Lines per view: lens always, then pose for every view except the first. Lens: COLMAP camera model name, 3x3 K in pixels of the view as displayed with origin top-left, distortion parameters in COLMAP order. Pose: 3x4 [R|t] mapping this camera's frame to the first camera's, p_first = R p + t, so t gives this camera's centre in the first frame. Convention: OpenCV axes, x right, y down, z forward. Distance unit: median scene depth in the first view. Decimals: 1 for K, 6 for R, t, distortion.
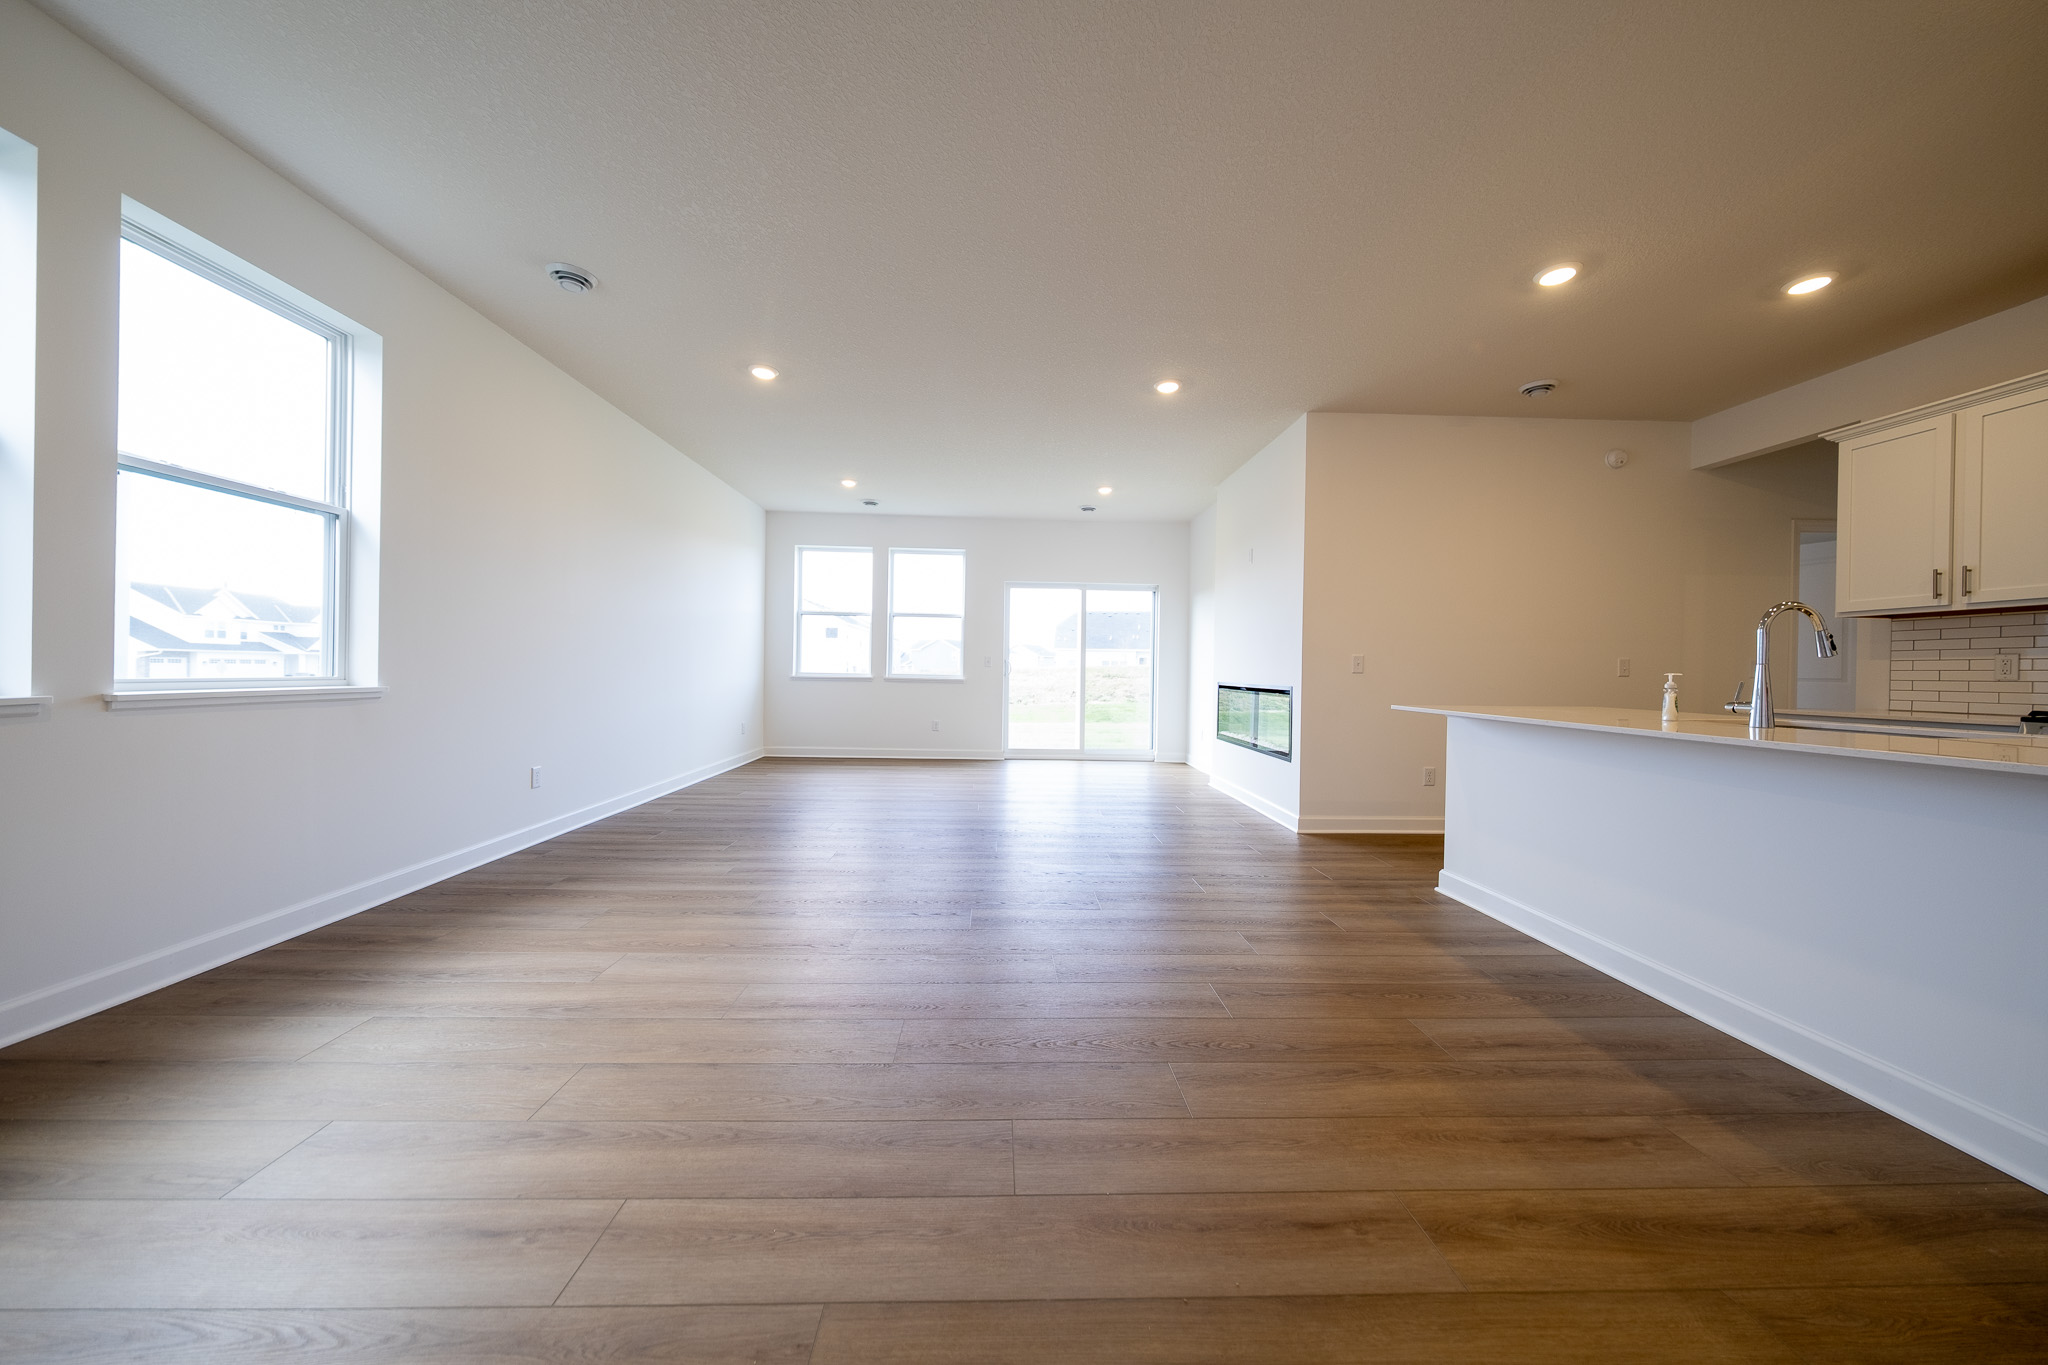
lens RADIAL K [[689.8, 0, 1019.2], [0, 689.8, 680.4], [0, 0, 1]] dist [0.004436, -0.000821]
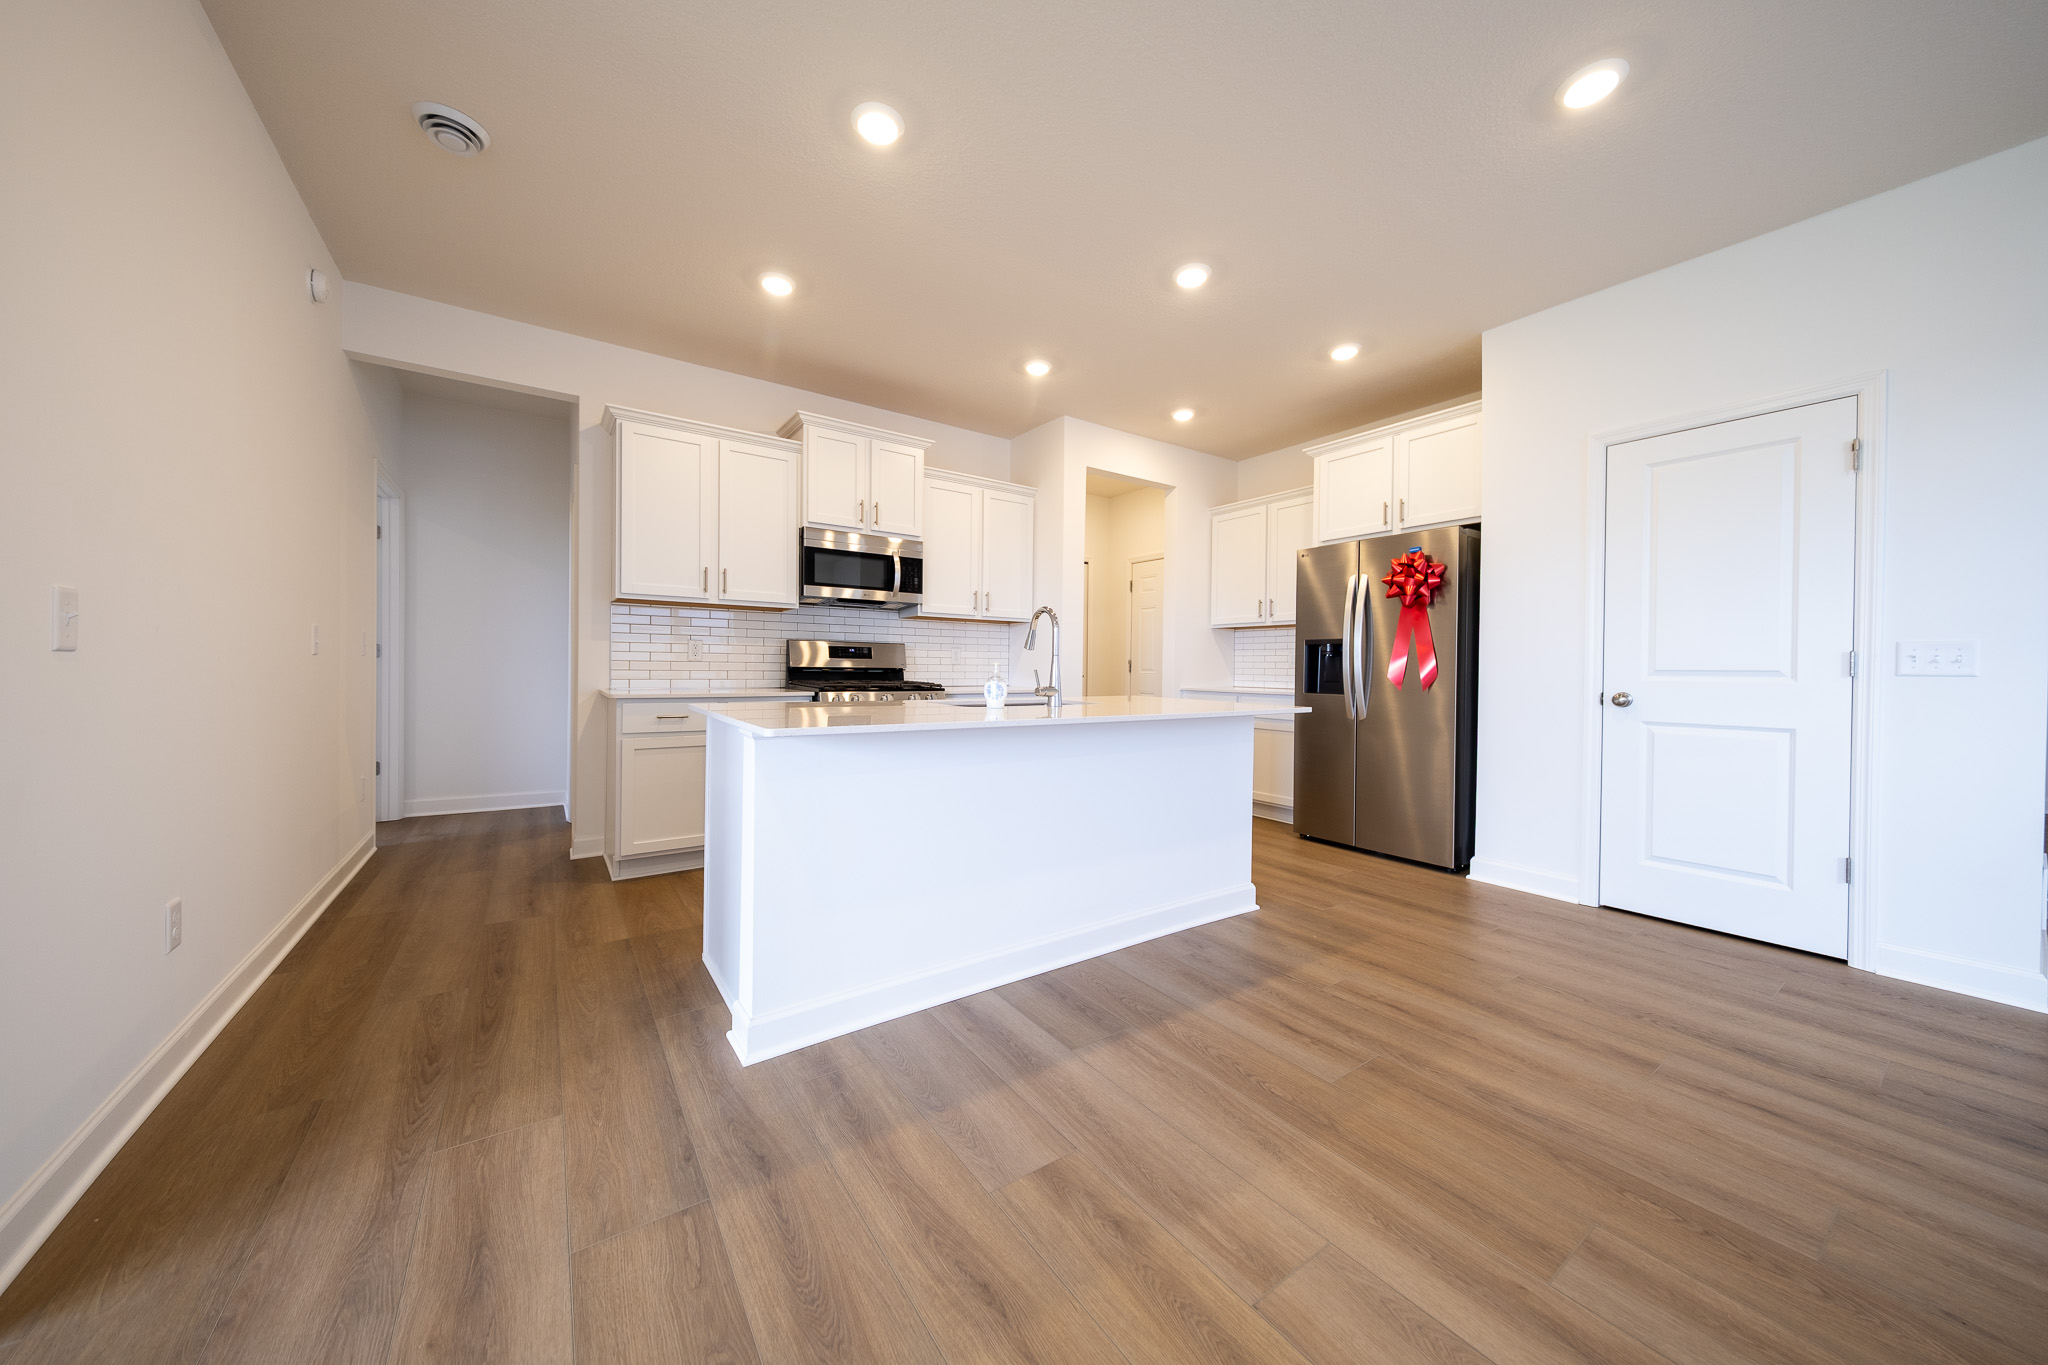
lens RADIAL K [[689.8, 0, 1018.9], [0, 689.8, 670.9], [0, 0, 1]] dist [0.004436, -0.000821]
pose [[-0.539067, -0.023771, 0.841927, 0.036292], [-0.004811, 0.999672, 0.025144, -0.011592], [-0.842249, 0.009504, -0.539005, 0.839465]]
